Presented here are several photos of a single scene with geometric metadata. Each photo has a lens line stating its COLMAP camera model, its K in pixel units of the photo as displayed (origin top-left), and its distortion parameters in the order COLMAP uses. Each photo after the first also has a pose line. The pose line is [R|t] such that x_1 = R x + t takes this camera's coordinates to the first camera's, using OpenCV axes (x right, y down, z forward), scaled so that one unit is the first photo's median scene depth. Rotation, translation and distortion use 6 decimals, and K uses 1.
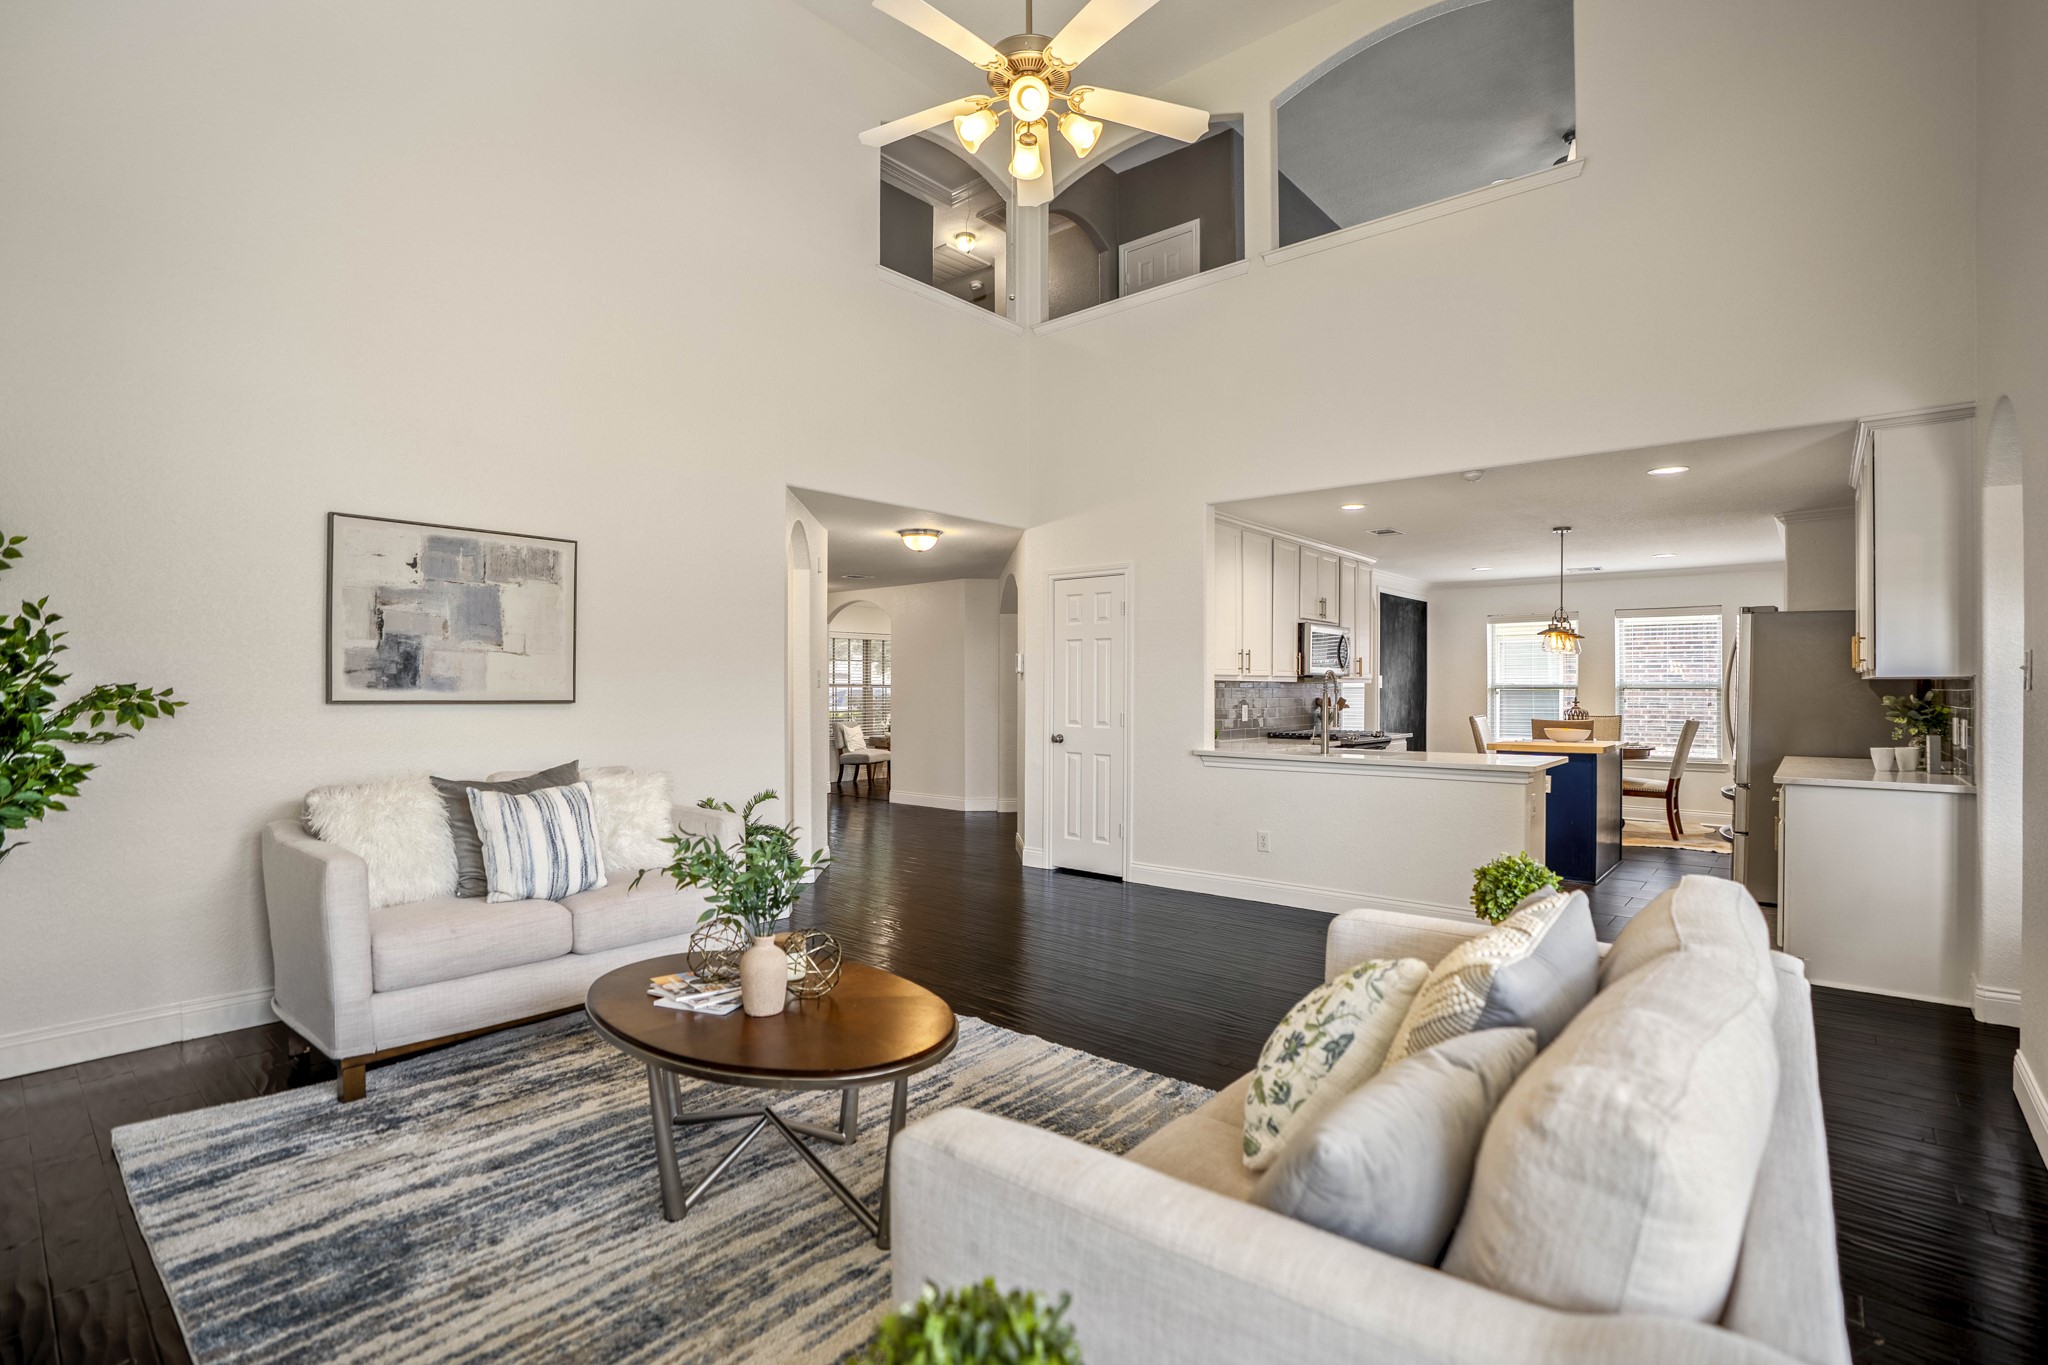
lens RADIAL K [[958.2, 0, 1024.7], [0, 958.2, 698.5], [0, 0, 1]] dist [-0.067187, 0.025706]
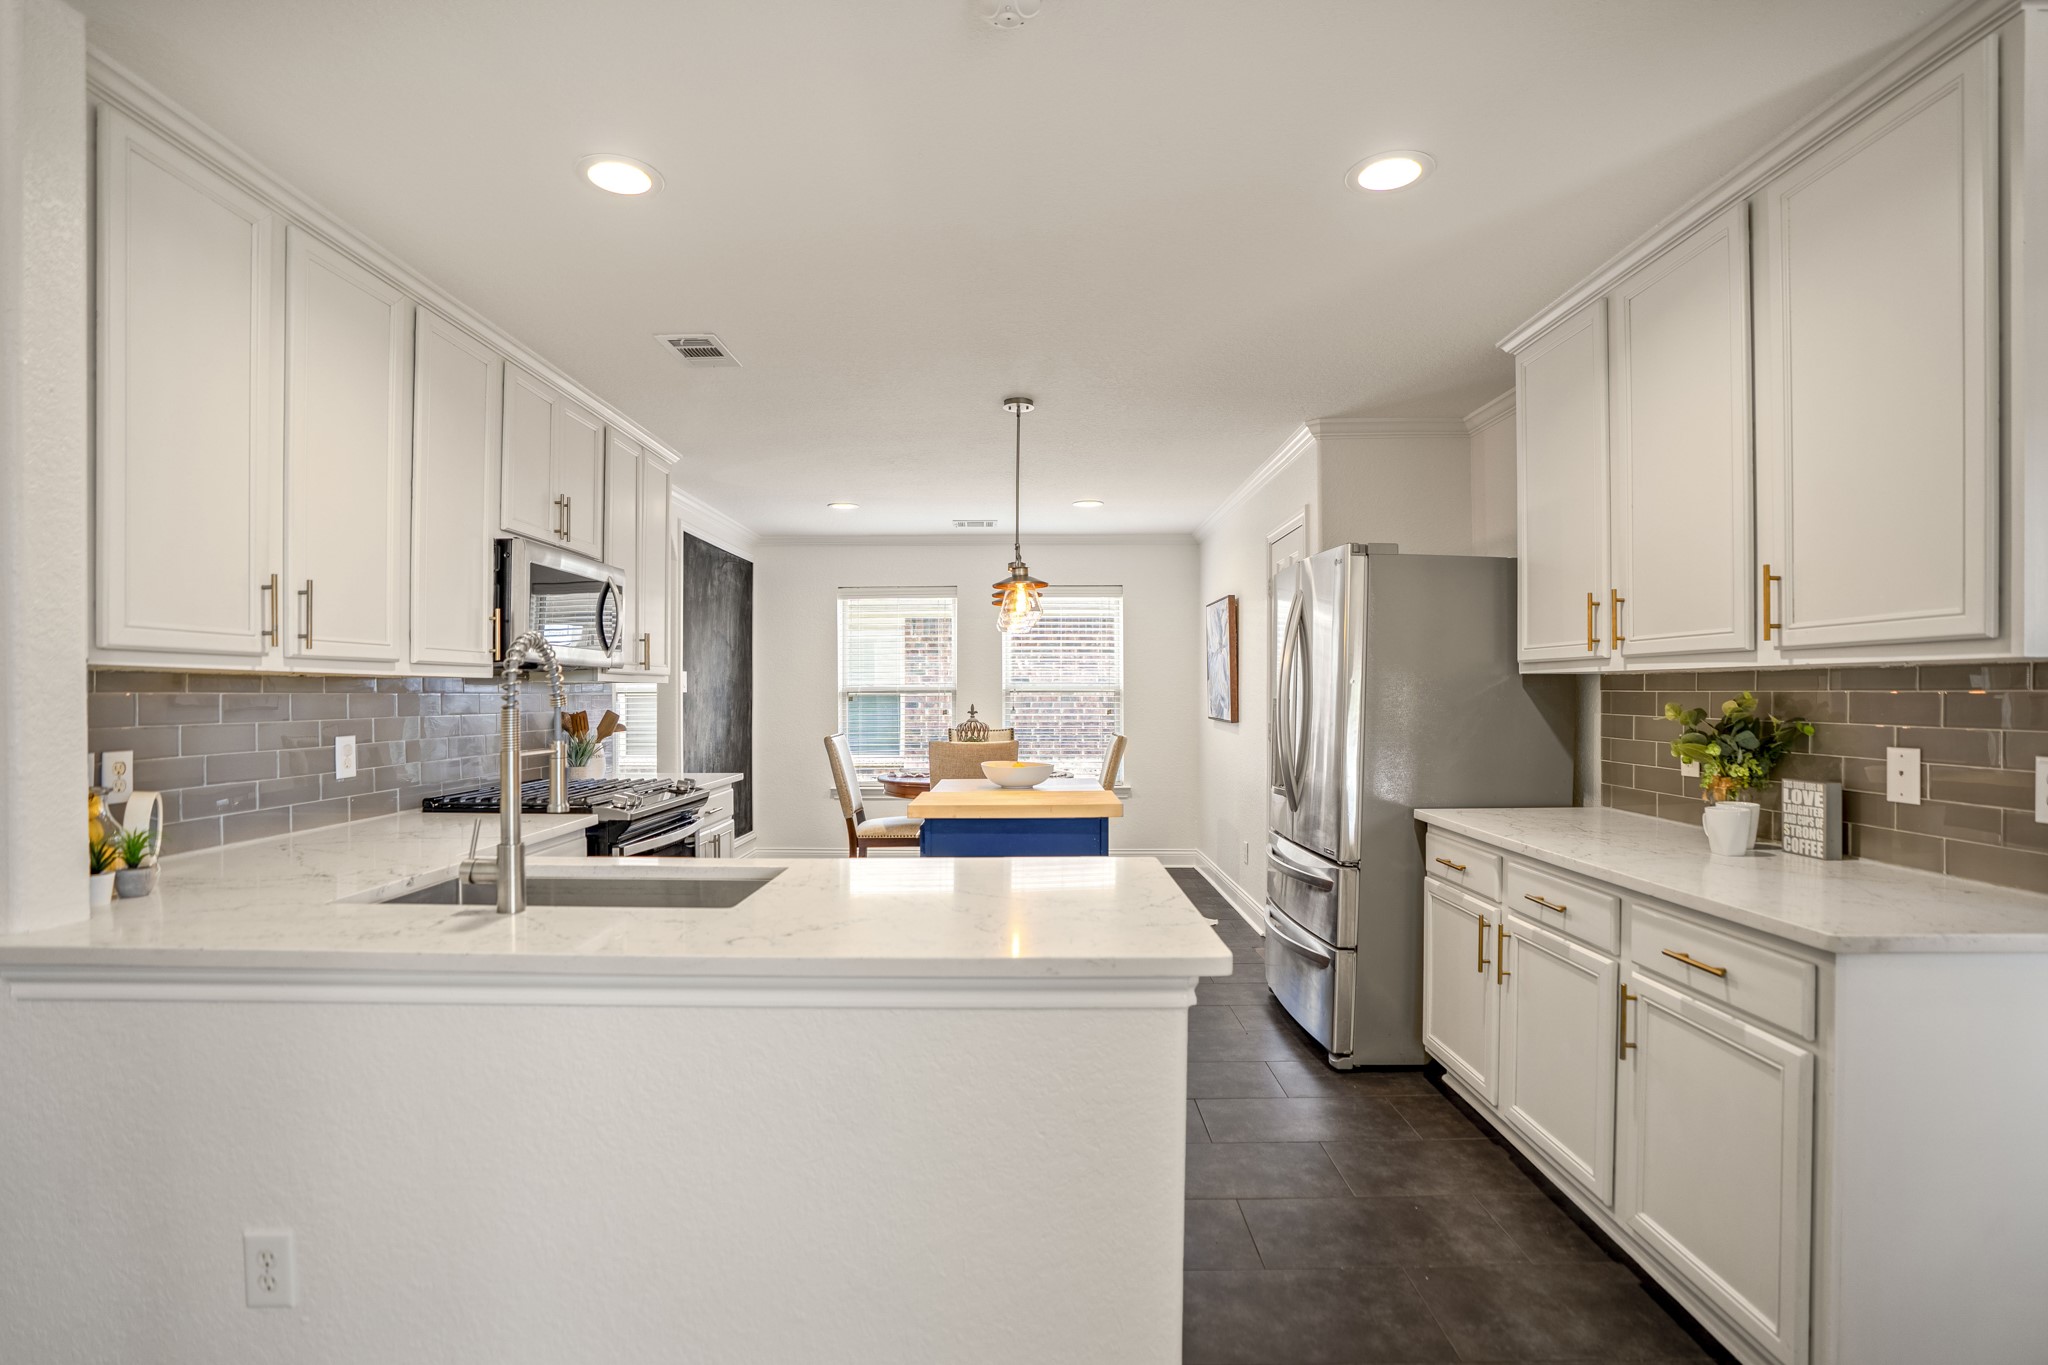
lens RADIAL K [[958.2, 0, 1024.7], [0, 958.2, 698.5], [0, 0, 1]] dist [-0.067187, 0.025706]
pose [[0.759021, -0.006181, 0.651037, 0.185479], [0.009863, 0.999949, -0.002006, -0.004898], [-0.650991, 0.007944, 0.759044, 0.509369]]
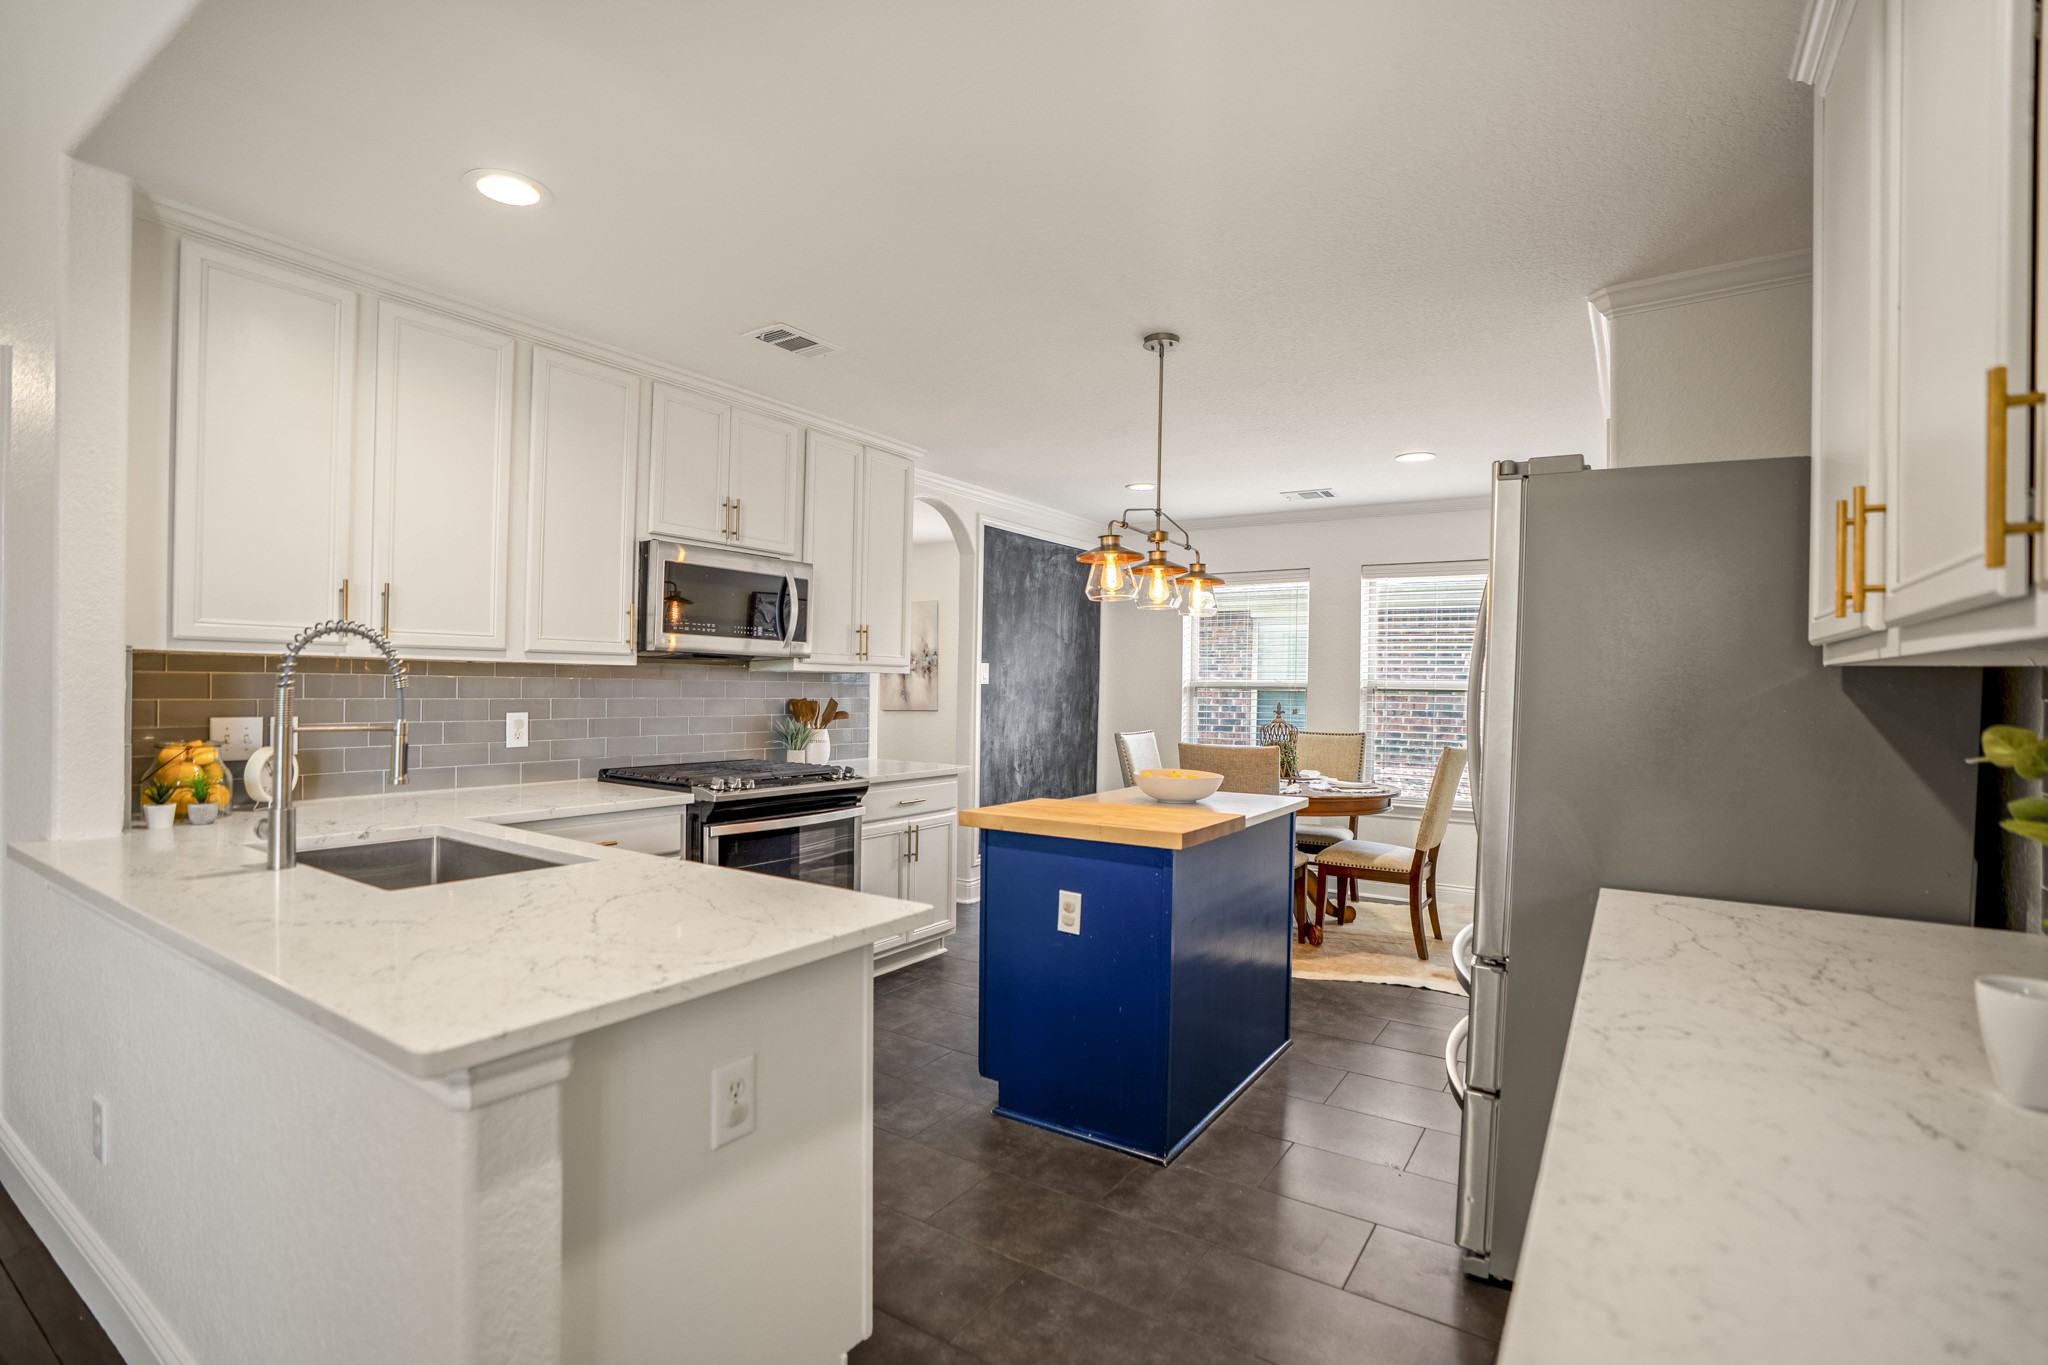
lens RADIAL K [[958.2, 0, 1024.7], [0, 958.2, 698.5], [0, 0, 1]] dist [-0.067187, 0.025706]
pose [[0.990998, 0.012679, 0.133271, 0.398462], [-0.013077, 0.999912, 0.002111, -0.004287], [-0.133233, -0.003834, 0.991077, 0.486100]]
